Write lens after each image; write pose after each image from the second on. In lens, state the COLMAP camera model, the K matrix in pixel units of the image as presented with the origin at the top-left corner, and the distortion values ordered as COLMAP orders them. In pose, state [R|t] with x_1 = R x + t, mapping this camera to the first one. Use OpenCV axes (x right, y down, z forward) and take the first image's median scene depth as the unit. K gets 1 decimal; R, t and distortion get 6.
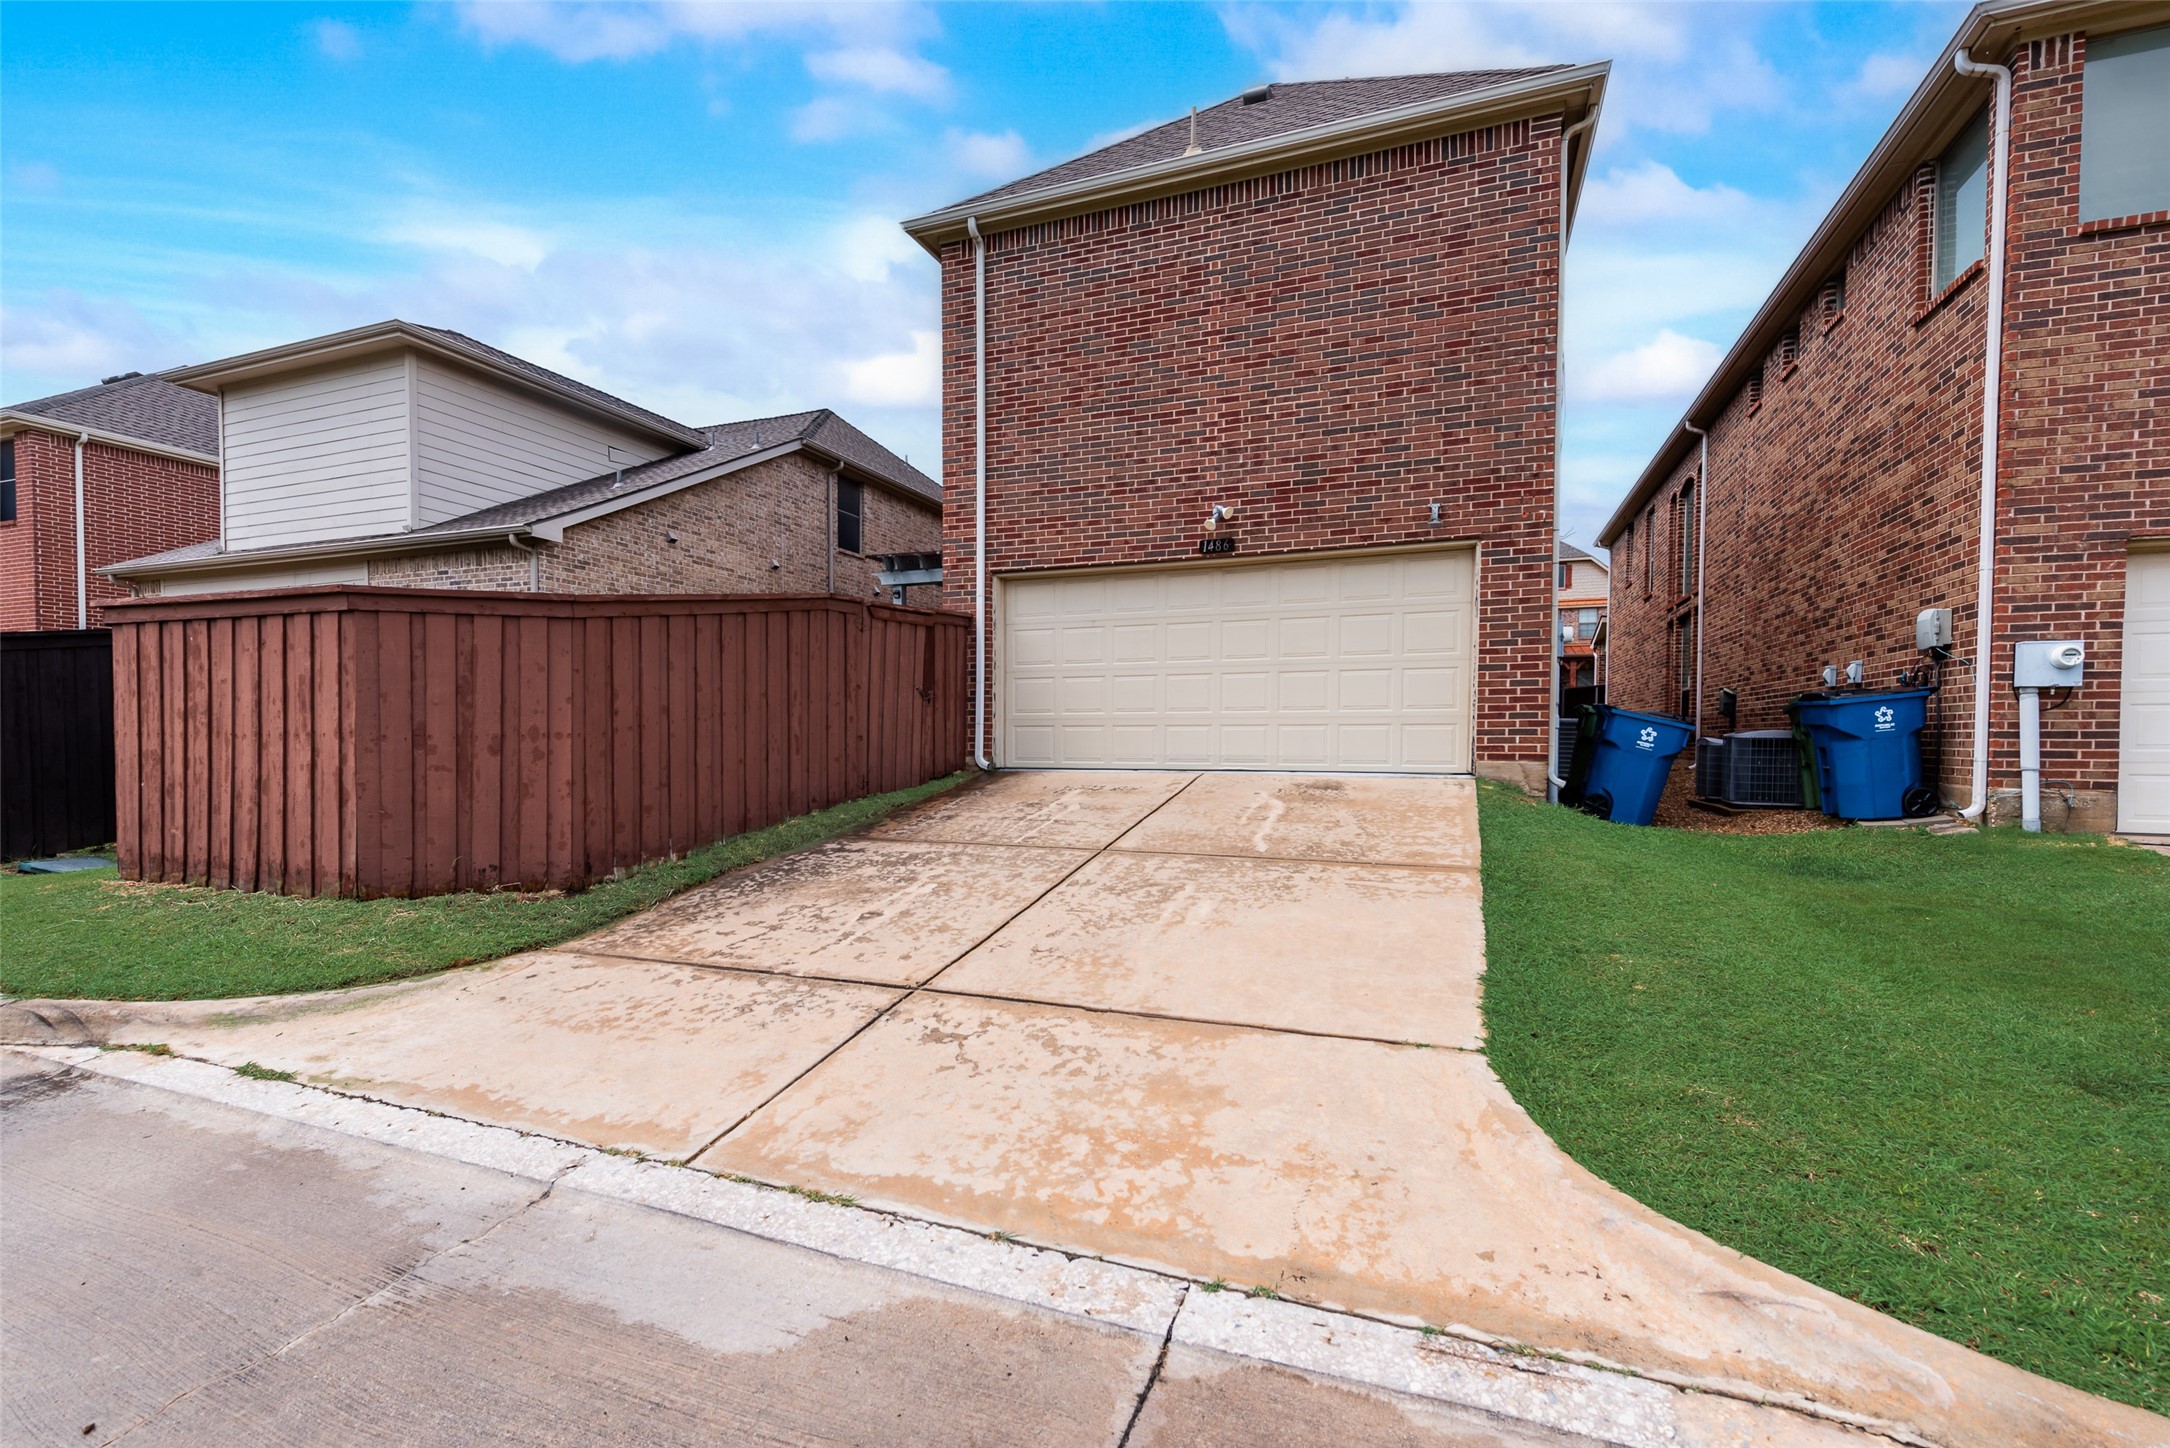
lens RADIAL K [[936.0, 0, 1087.5], [0, 936.0, 733.7], [0, 0, 1]] dist [0.003478, 0.000032]
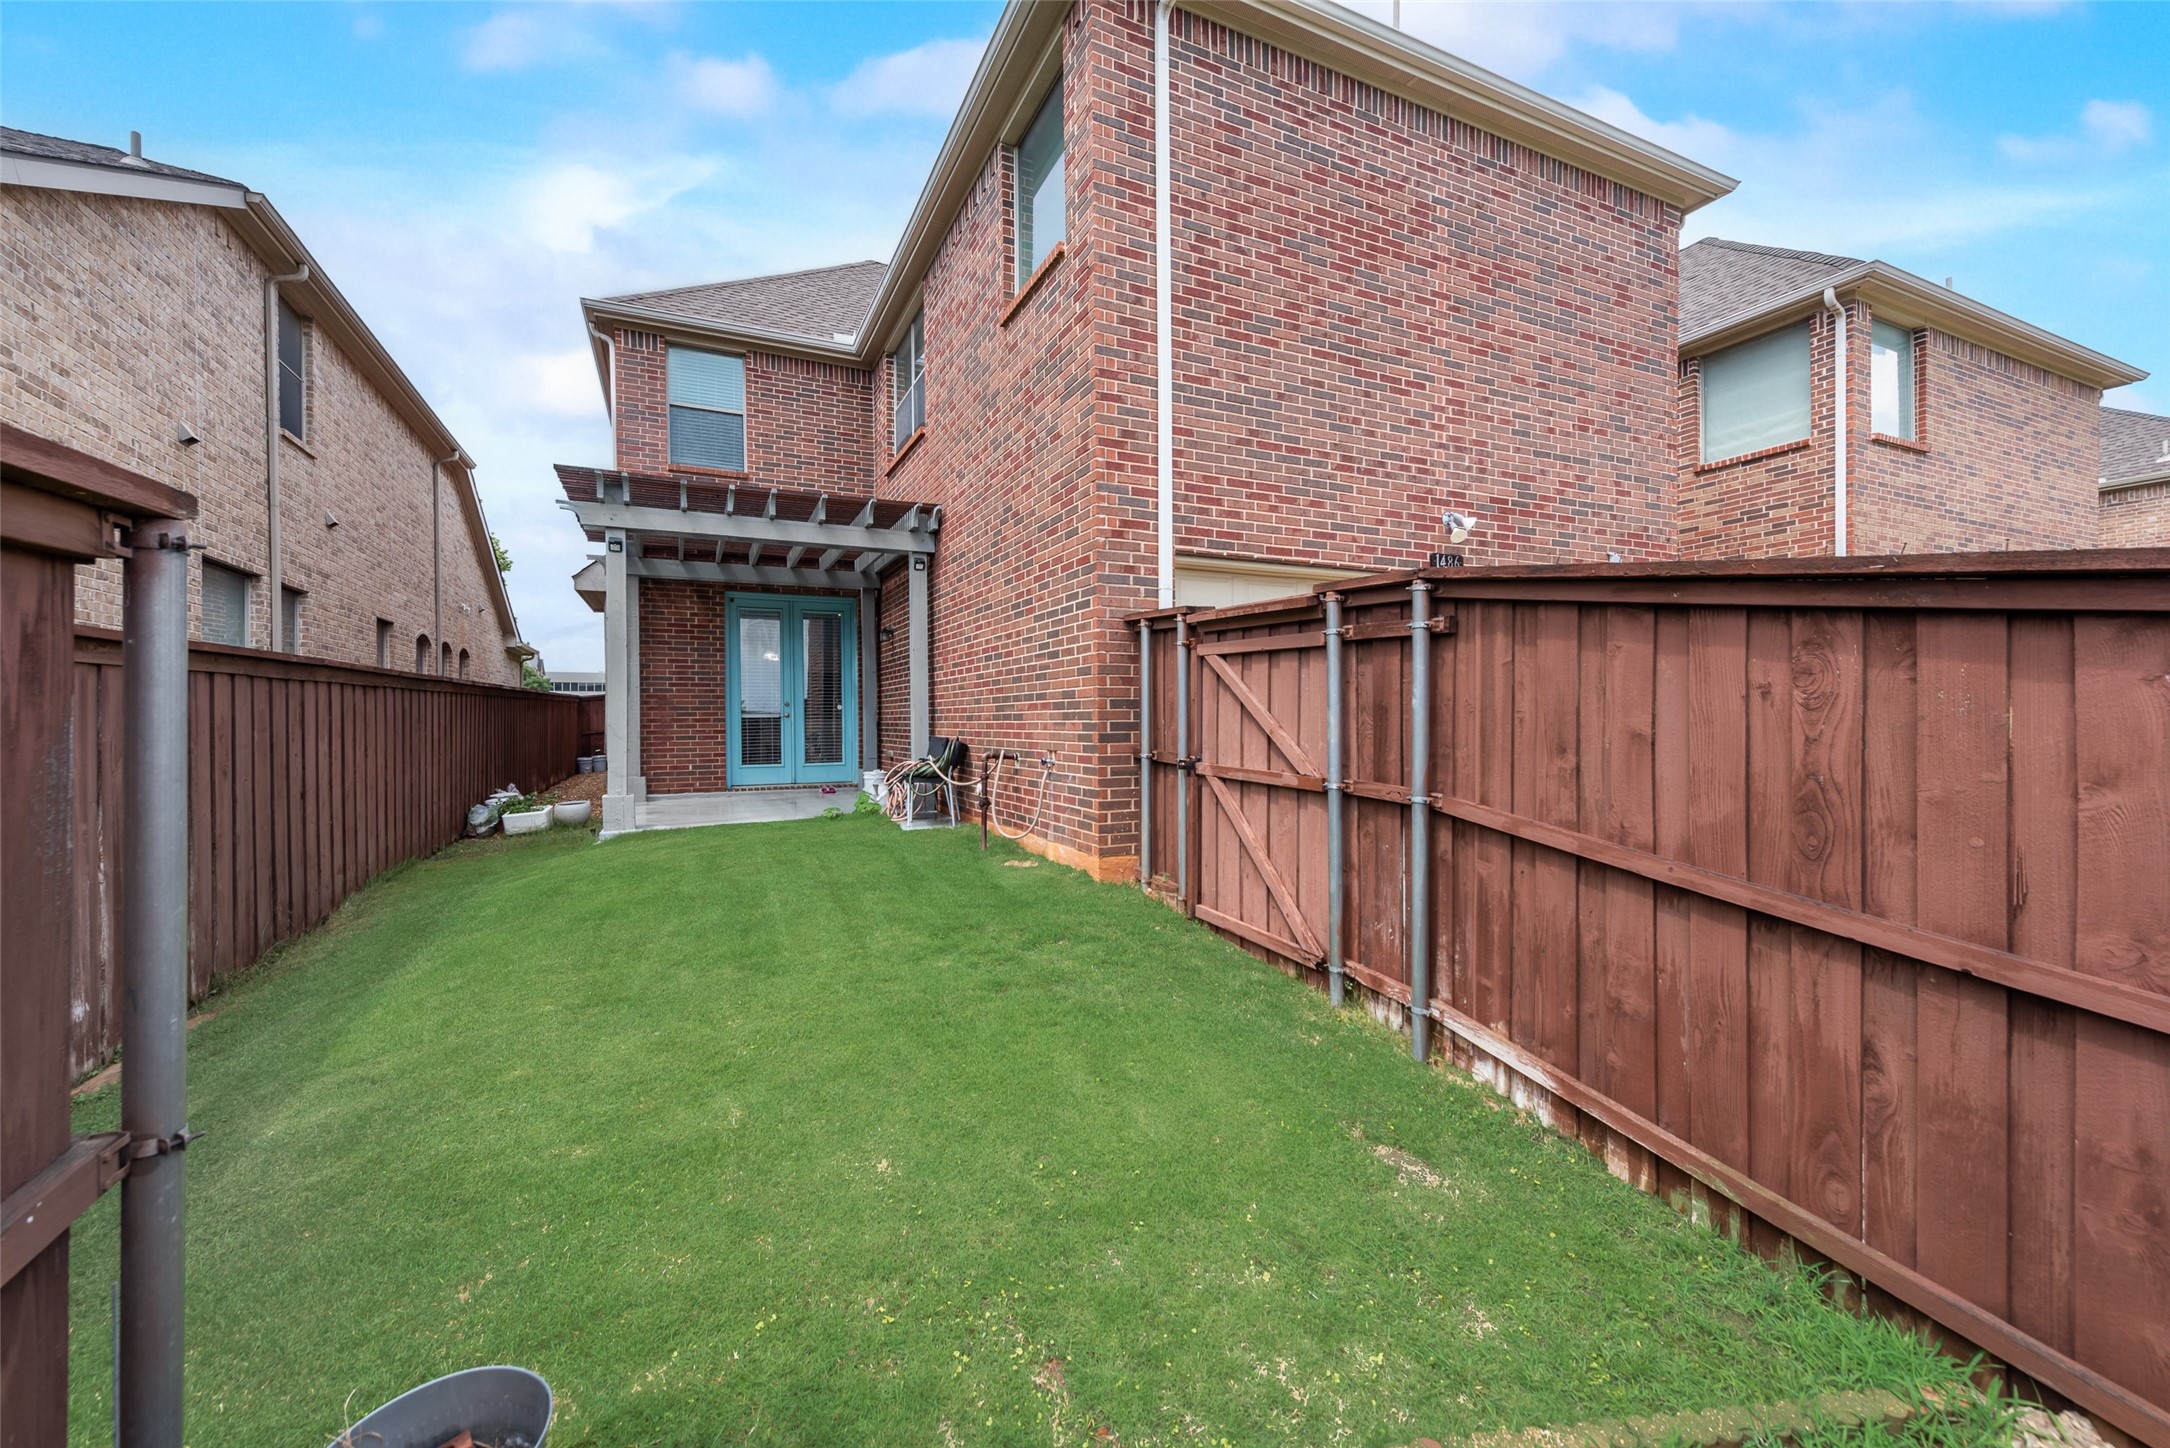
lens RADIAL K [[848.1, 0, 1079.5], [0, 848.1, 719.1], [0, 0, 1]] dist [0.002211, 0.000145]
pose [[0.699606, -0.003680, 0.714519, -0.585065], [0.005644, 0.999984, -0.000375, -0.065922], [-0.714507, 0.004295, 0.699615, 0.696209]]
